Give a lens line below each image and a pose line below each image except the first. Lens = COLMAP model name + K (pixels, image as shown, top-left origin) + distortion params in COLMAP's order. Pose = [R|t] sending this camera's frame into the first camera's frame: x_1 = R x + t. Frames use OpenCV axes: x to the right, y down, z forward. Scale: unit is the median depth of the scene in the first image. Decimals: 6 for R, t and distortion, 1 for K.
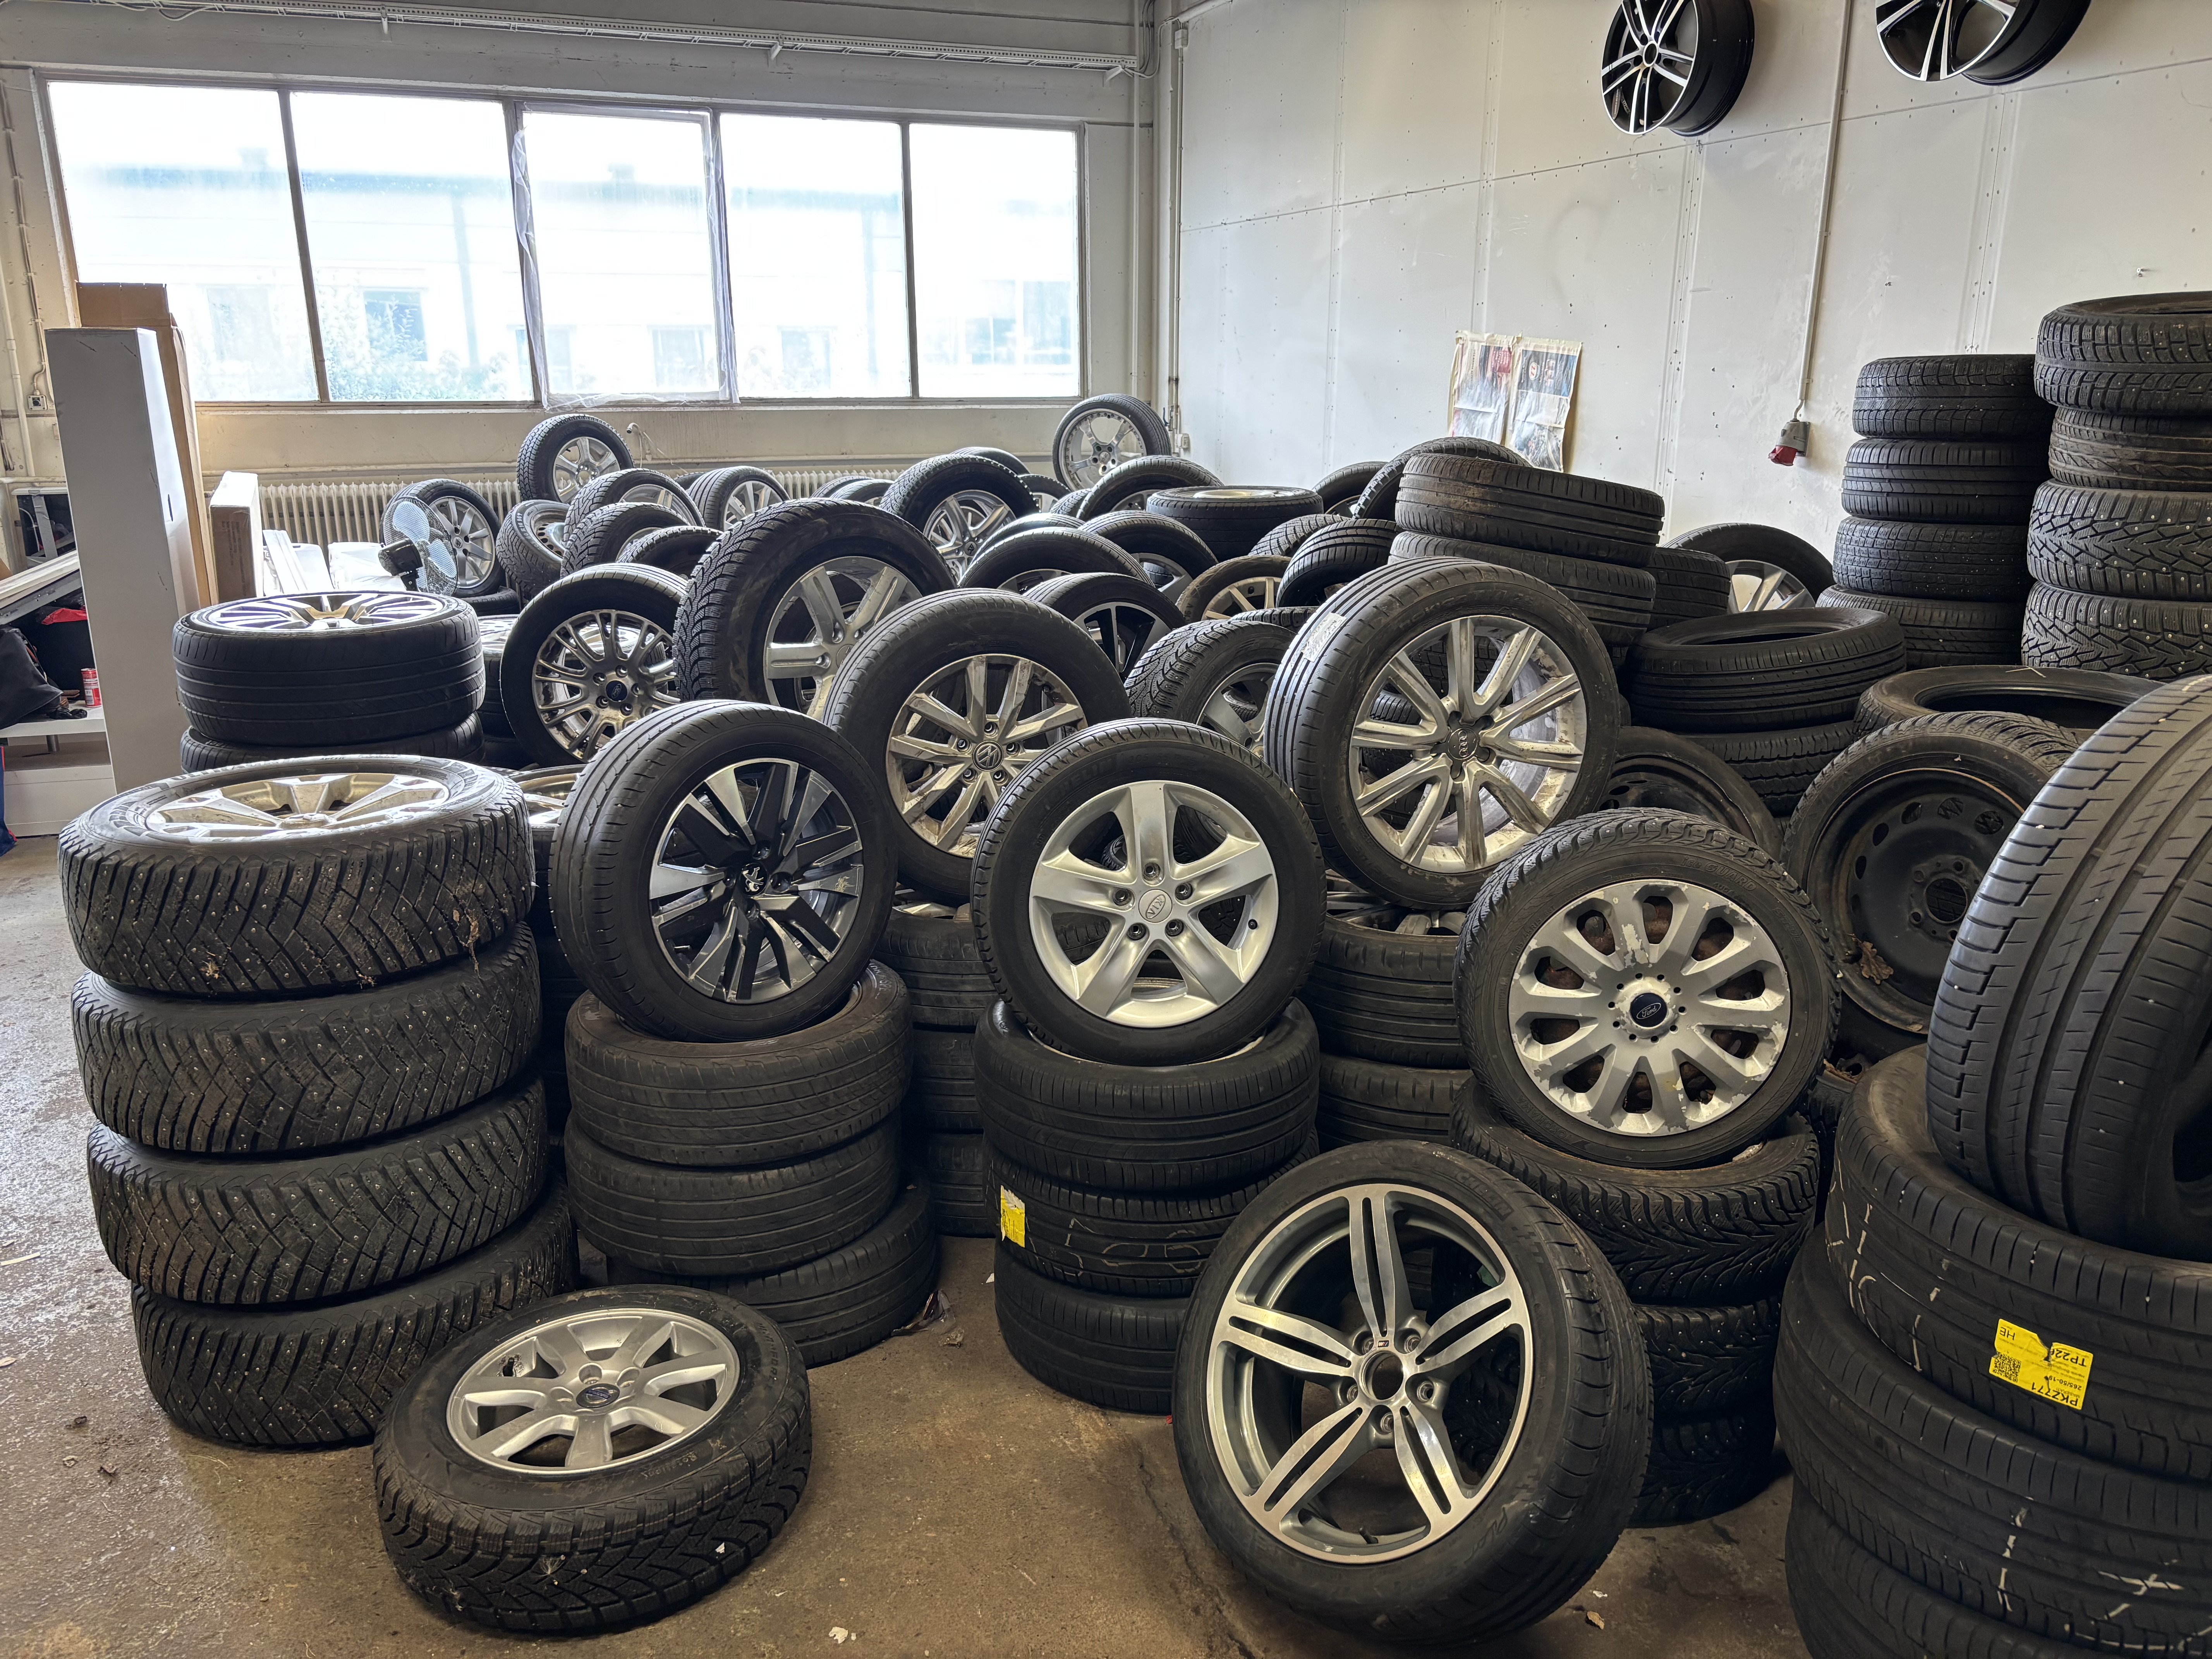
lens RADIAL K [[1675.2, 0, 1099.6], [0, 1675.2, 840.9], [0, 0, 1]] dist [0.039722, -0.049065]
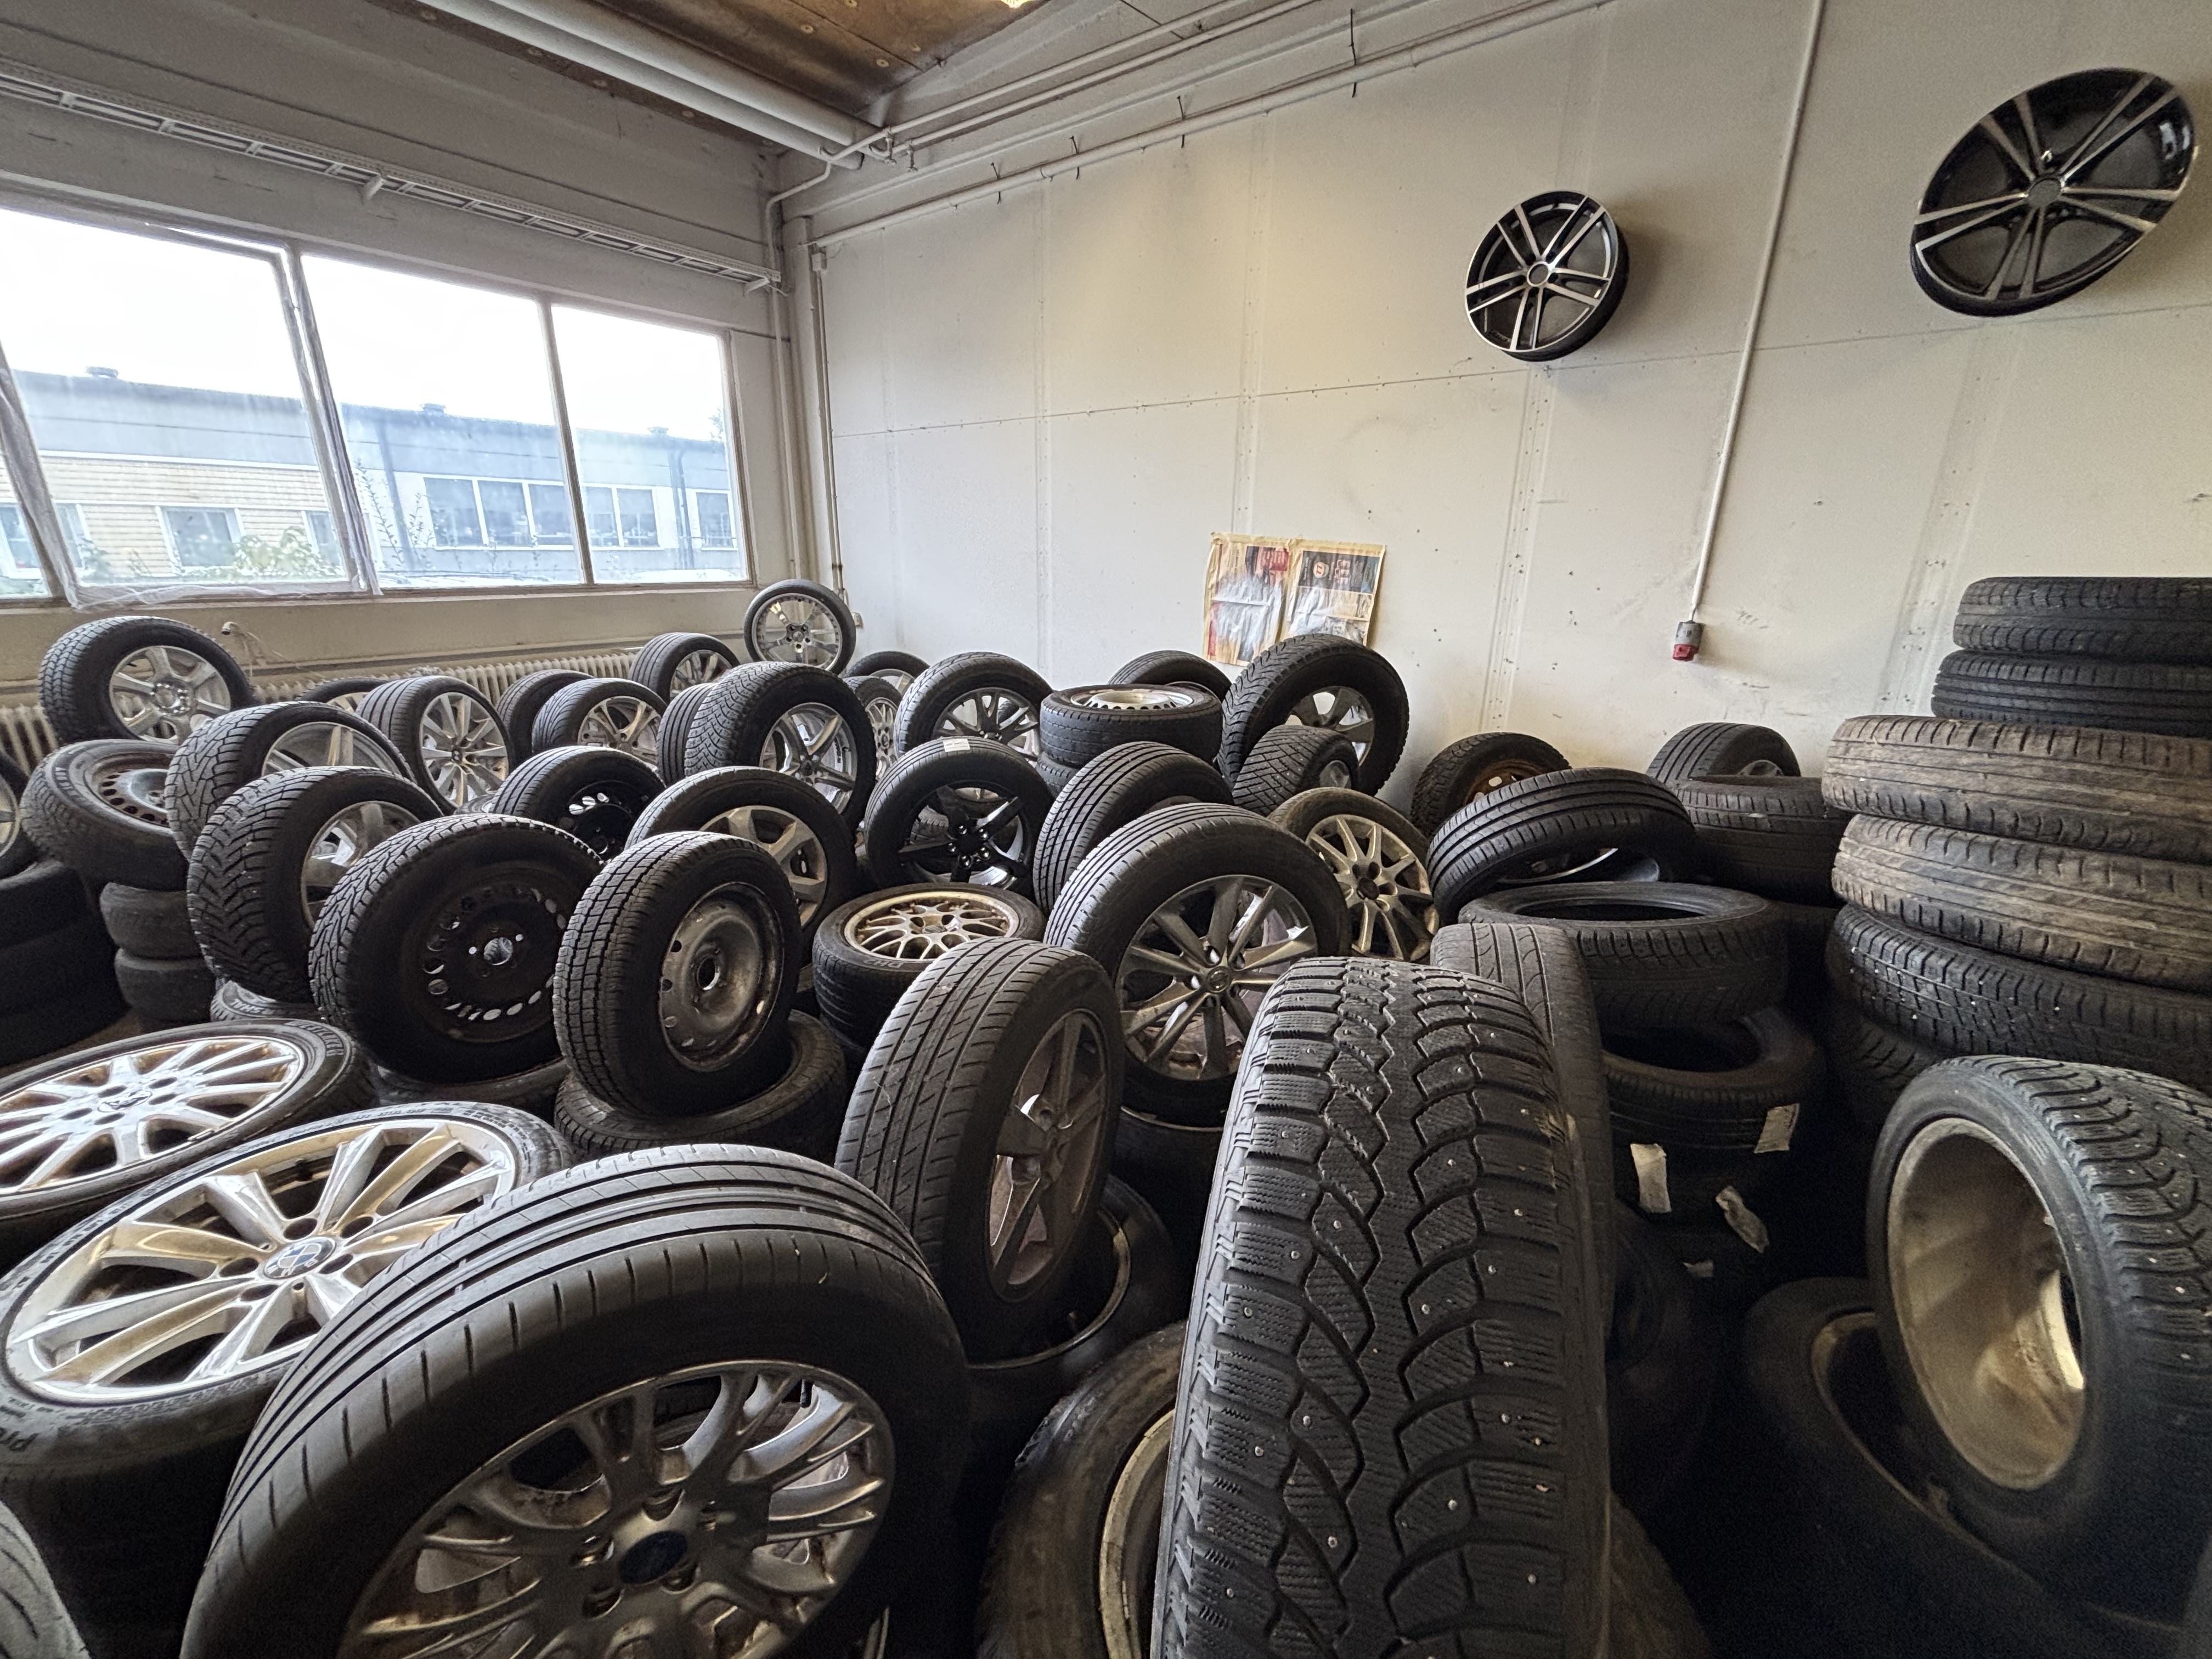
lens RADIAL K [[892.2, 0, 1105.0], [0, 892.2, 828.1], [0, 0, 1]] dist [-0.002393, 0.001112]
pose [[0.855341, -0.143850, 0.497693, -0.226762], [0.129175, 0.989554, 0.064013, -0.192596], [-0.501702, 0.009537, 0.864988, 0.650742]]
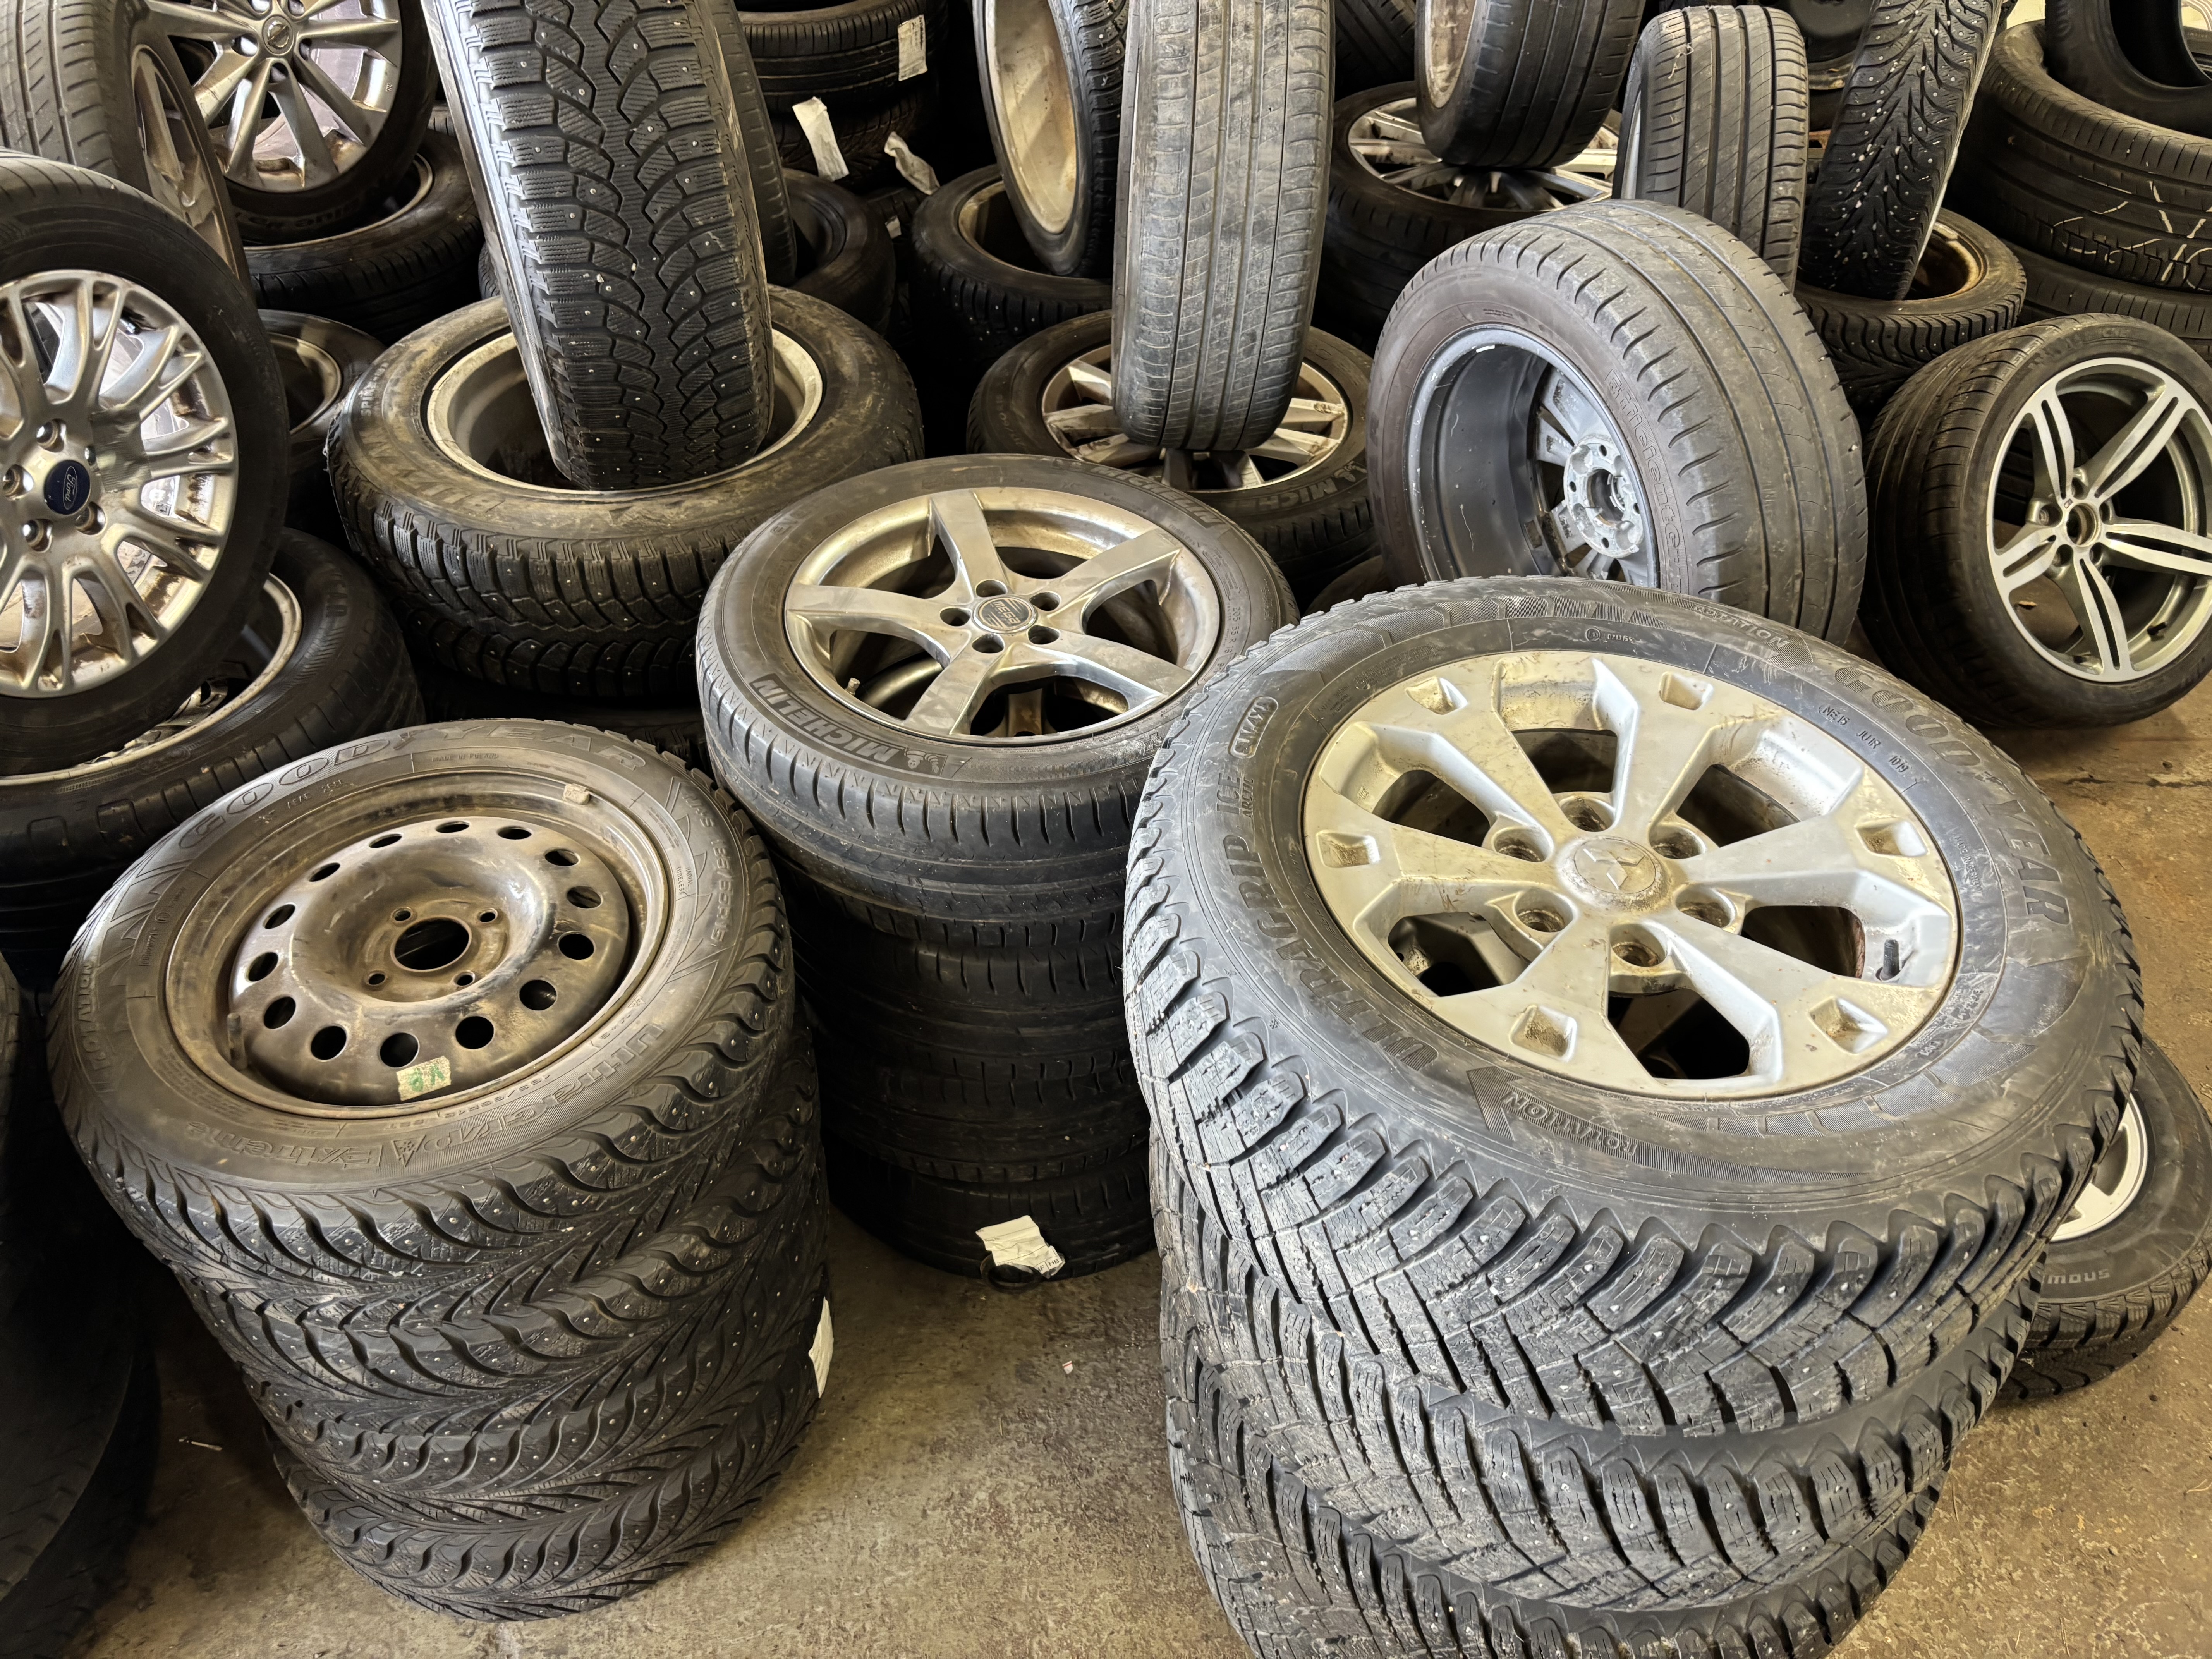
lens RADIAL K [[1675.2, 0, 1115.4], [0, 1675.2, 818.2], [0, 0, 1]] dist [0.039722, -0.049065]
pose [[0.308913, -0.644187, 0.699711, -0.435384], [0.233567, 0.764547, 0.600761, -0.169909], [-0.921965, -0.022154, 0.386640, 0.512620]]
